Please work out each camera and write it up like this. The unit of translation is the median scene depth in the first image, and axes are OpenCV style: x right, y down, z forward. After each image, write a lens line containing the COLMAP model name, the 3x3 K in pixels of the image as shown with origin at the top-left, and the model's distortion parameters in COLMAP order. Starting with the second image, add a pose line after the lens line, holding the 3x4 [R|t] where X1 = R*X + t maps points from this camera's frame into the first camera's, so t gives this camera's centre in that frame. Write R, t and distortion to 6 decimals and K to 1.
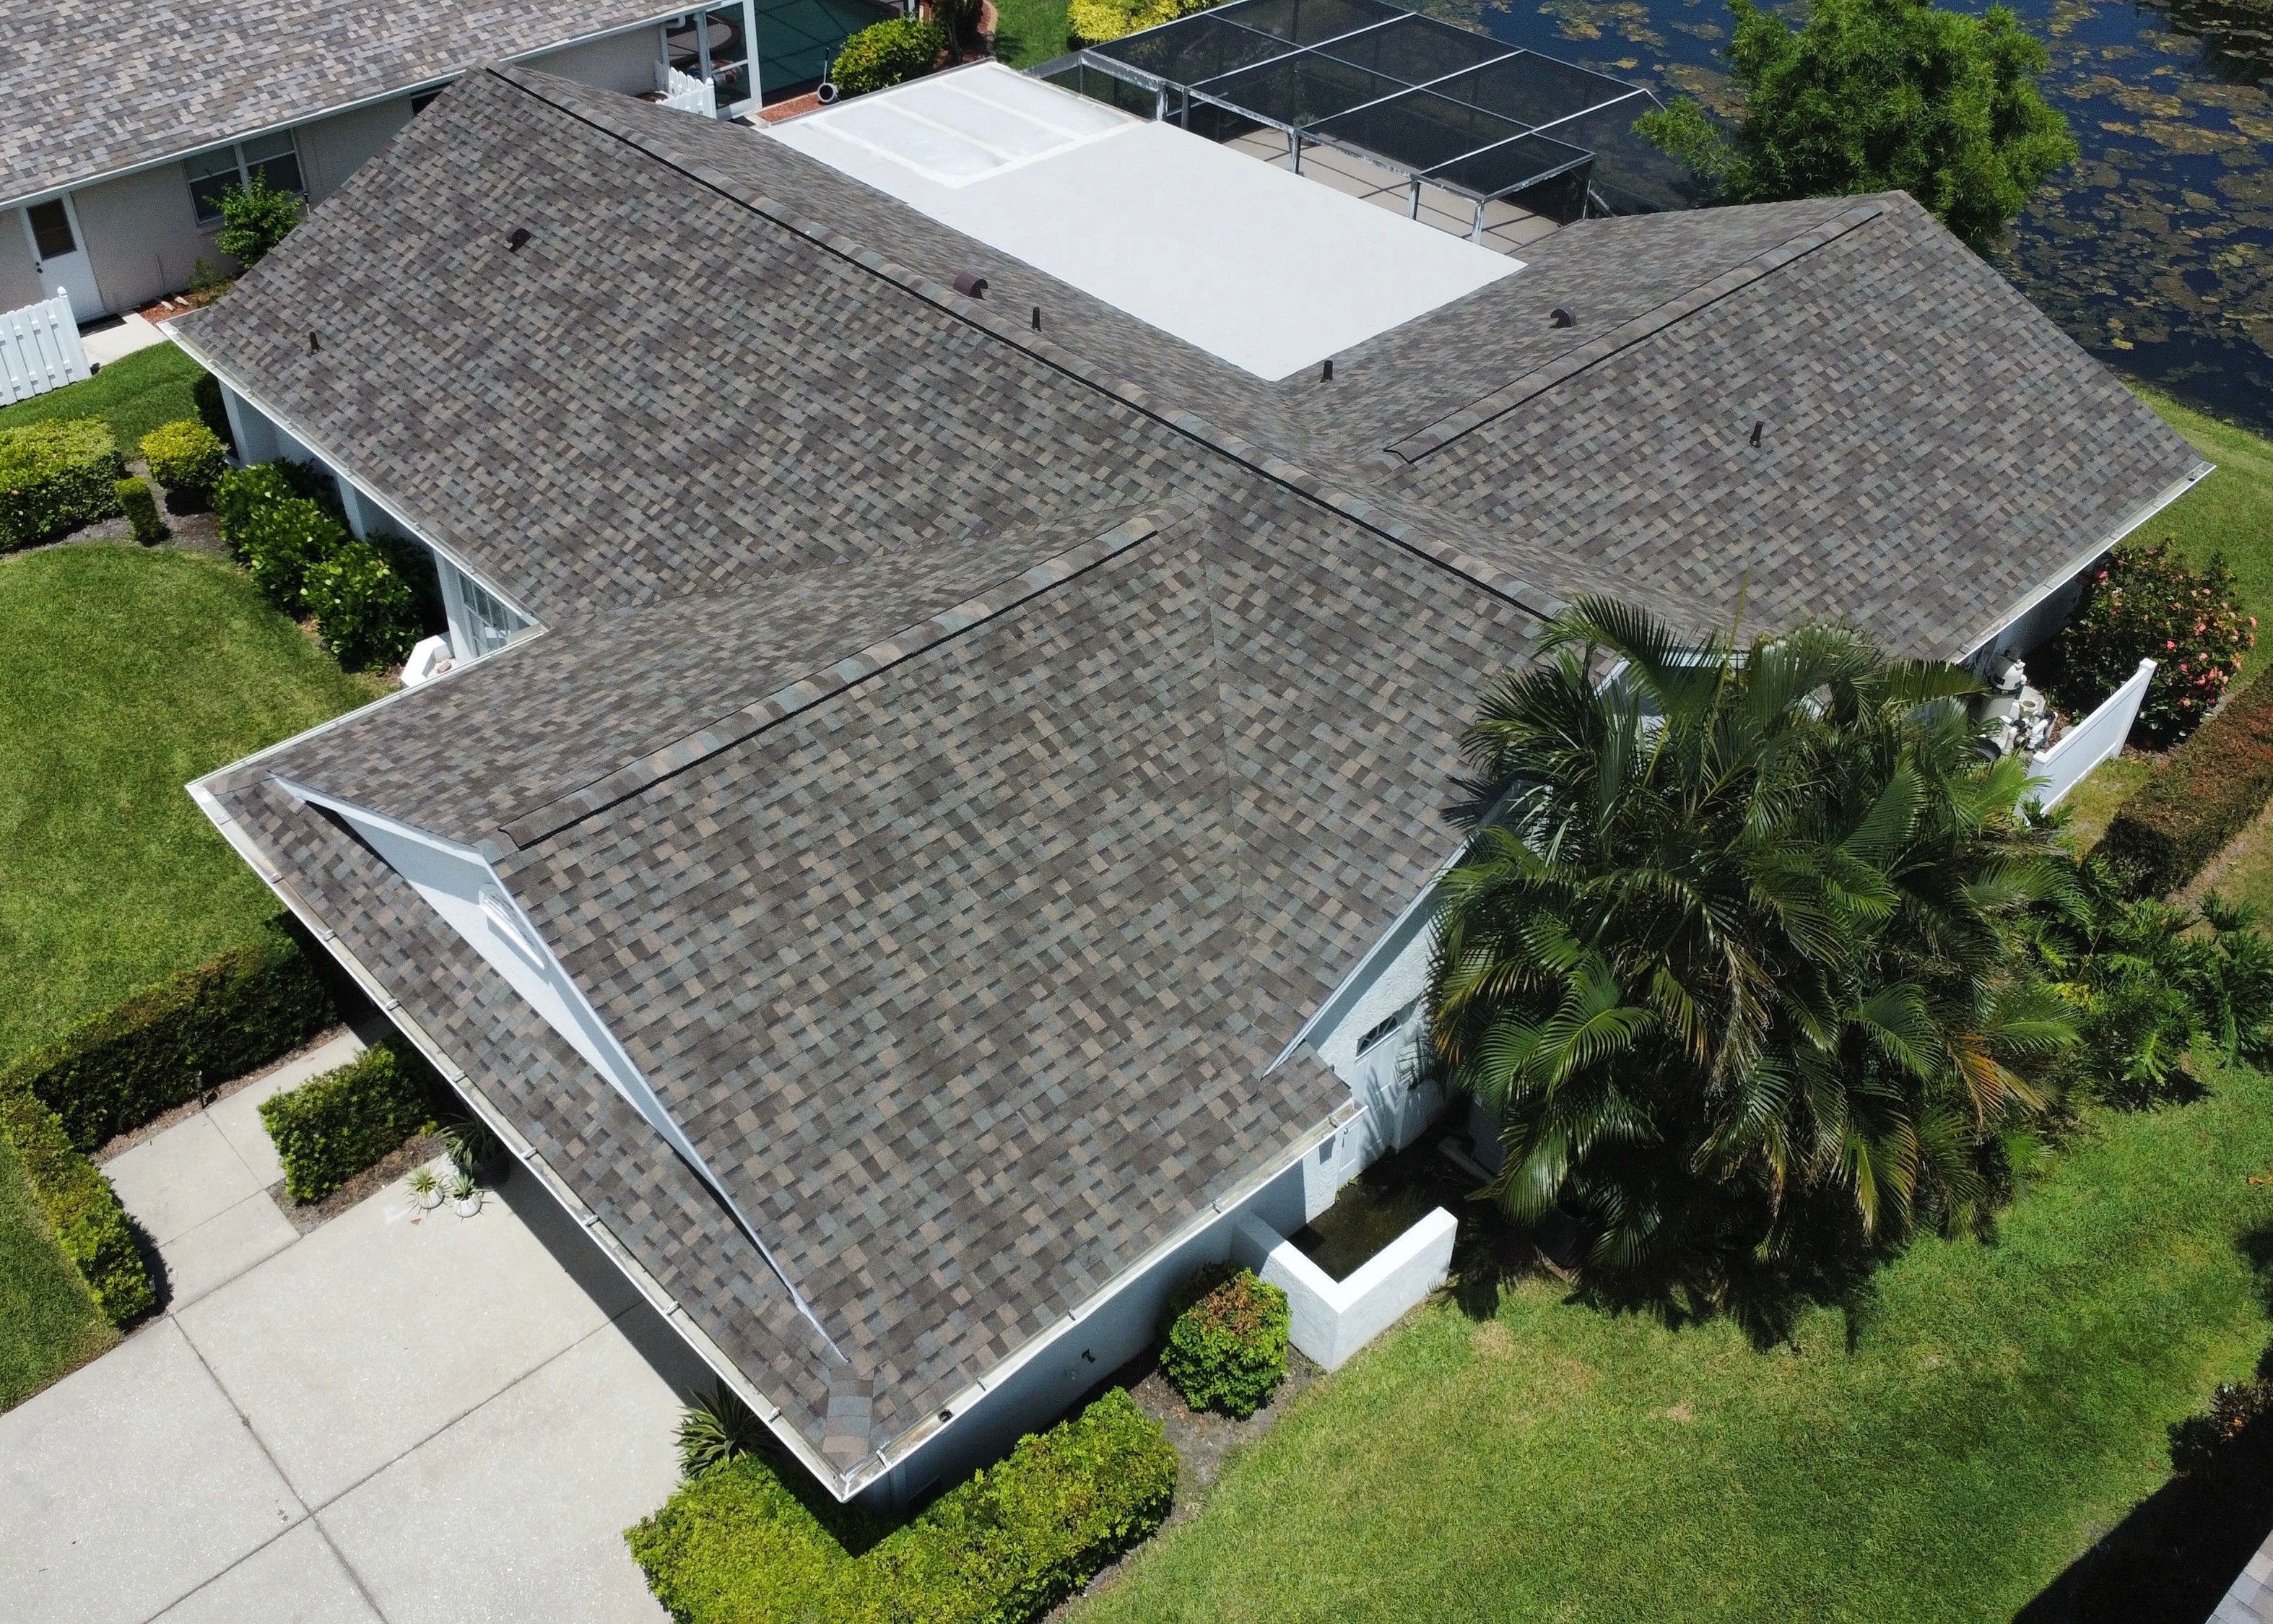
lens RADIAL K [[2082.2, 0, 1036.7], [0, 2082.2, 809.2], [0, 0, 1]] dist [-0.005646, -0.051791]
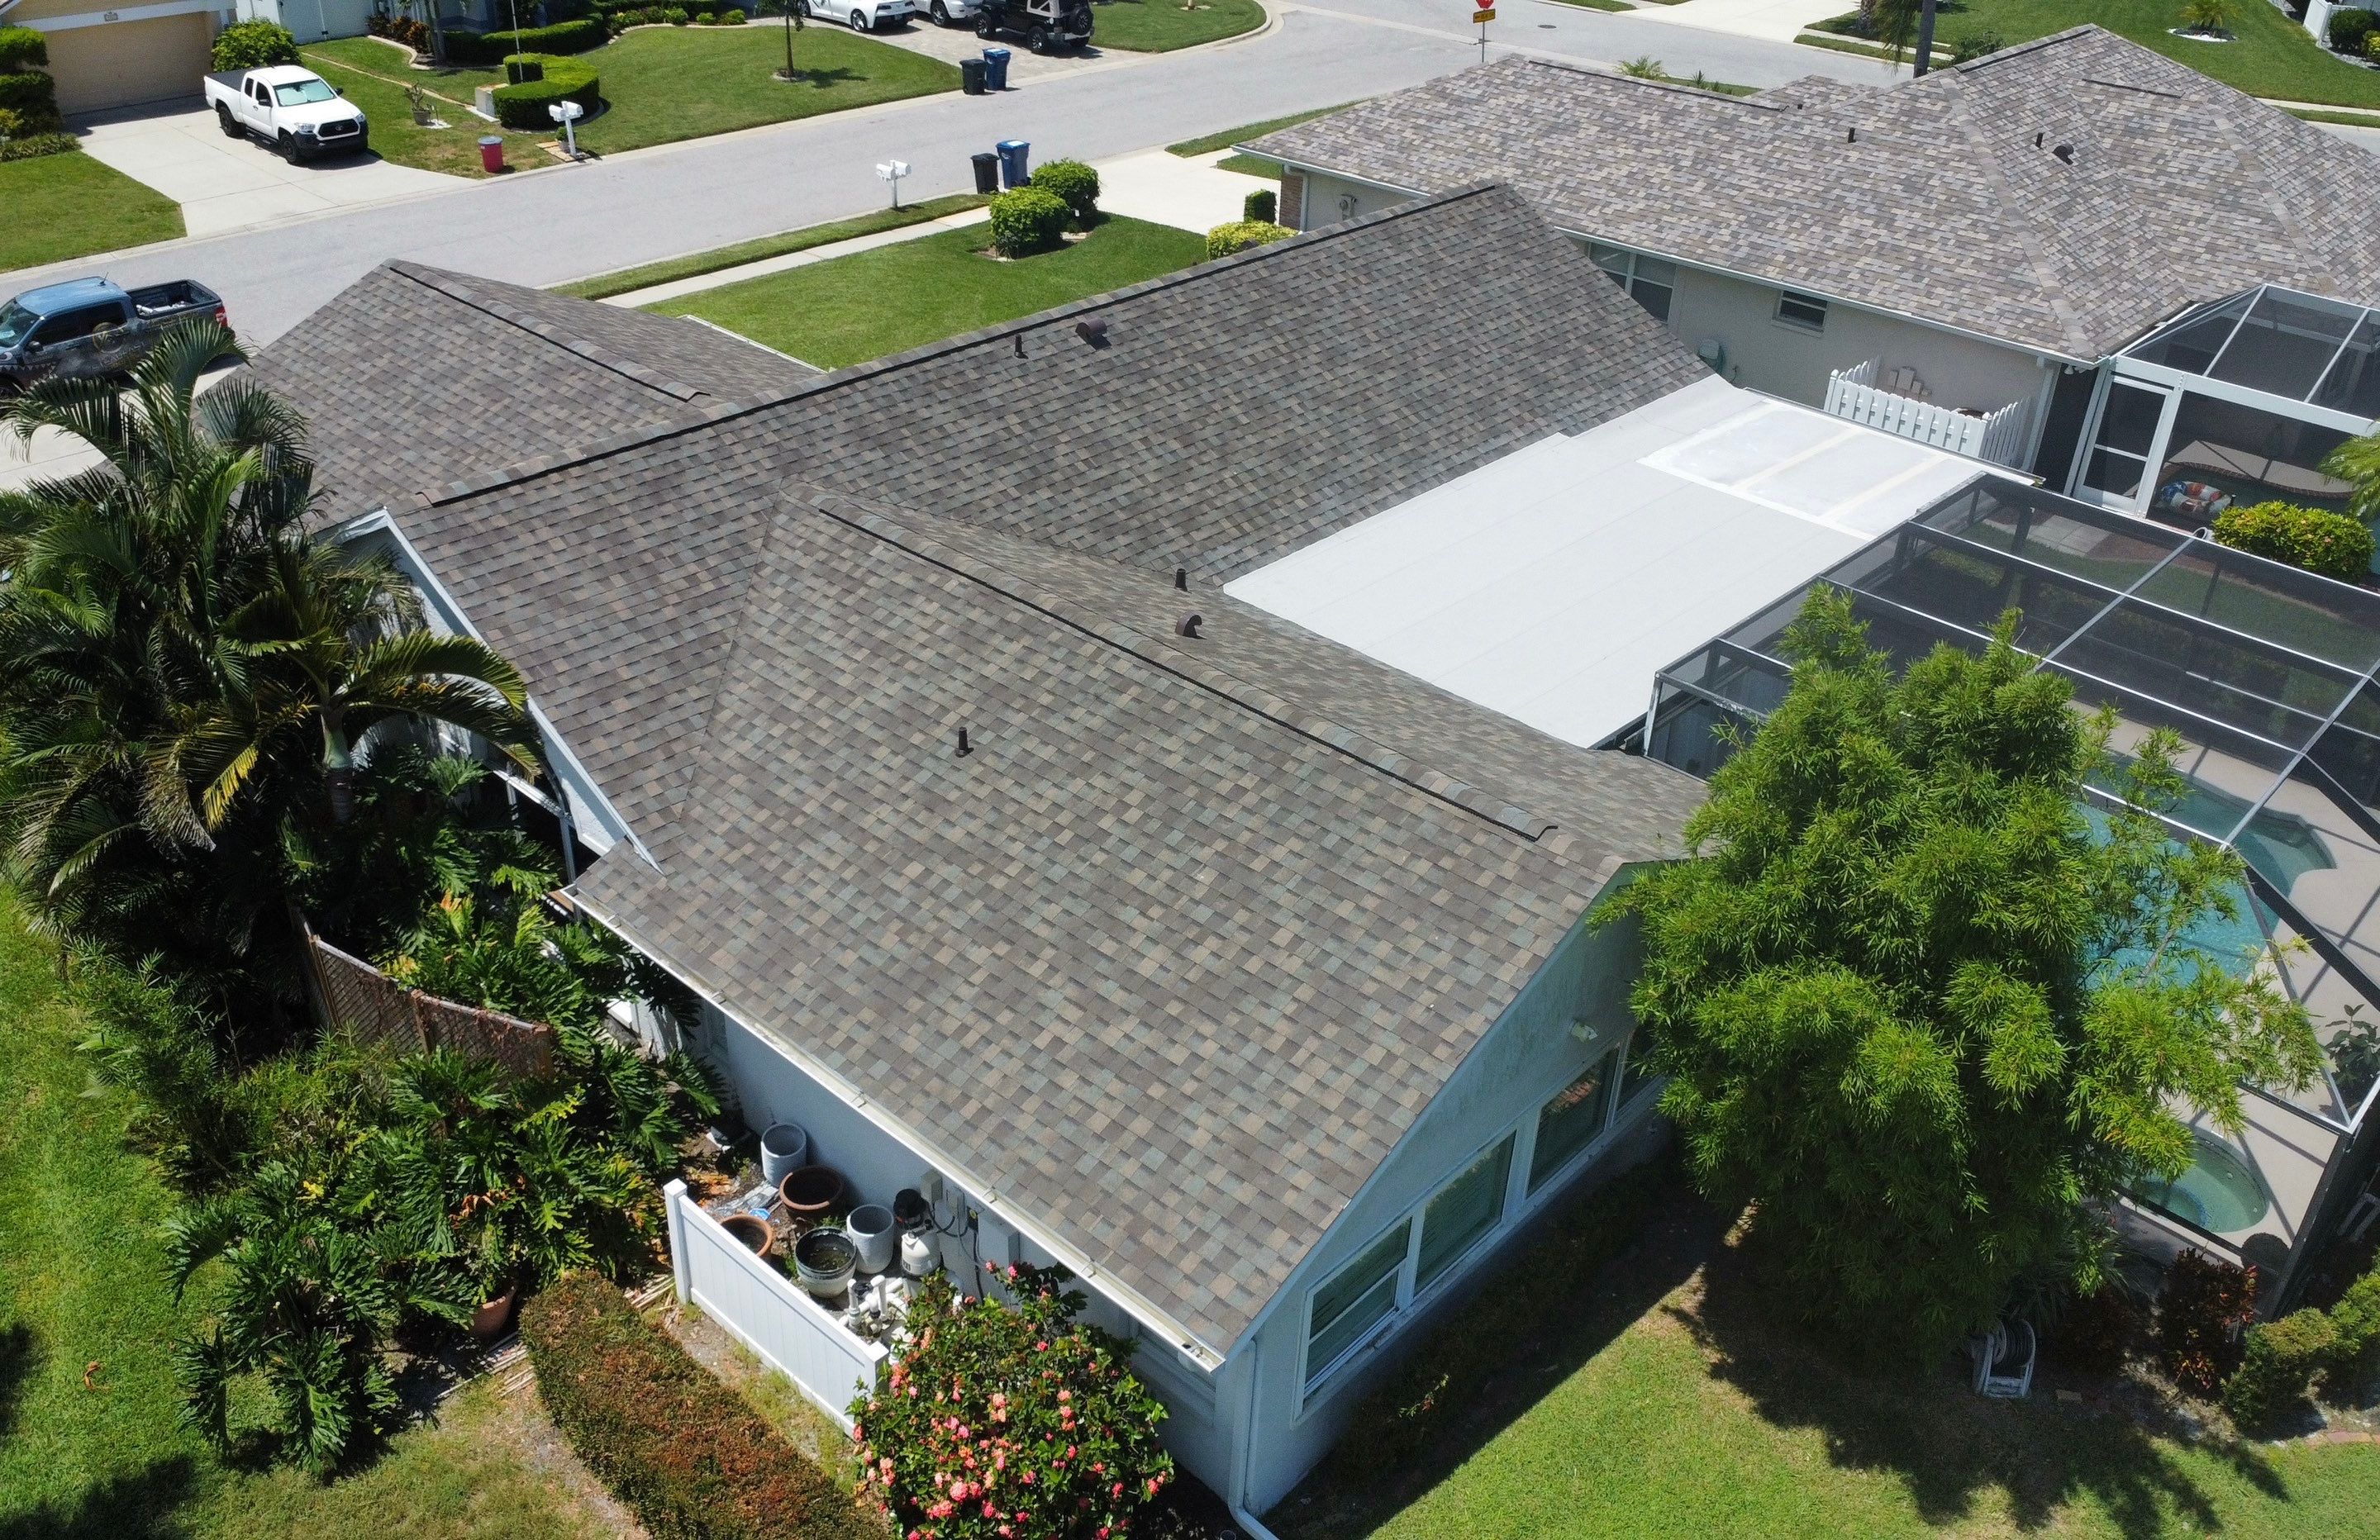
lens RADIAL K [[1990.1, 0, 1154.3], [0, 1990.1, 770.4], [0, 0, 1]] dist [-0.002323, -0.069496]
pose [[0.080155, 0.517892, -0.851683, 1.135593], [-0.653432, 0.672533, 0.347457, -0.546954], [0.752730, 0.528666, 0.392313, 0.817973]]
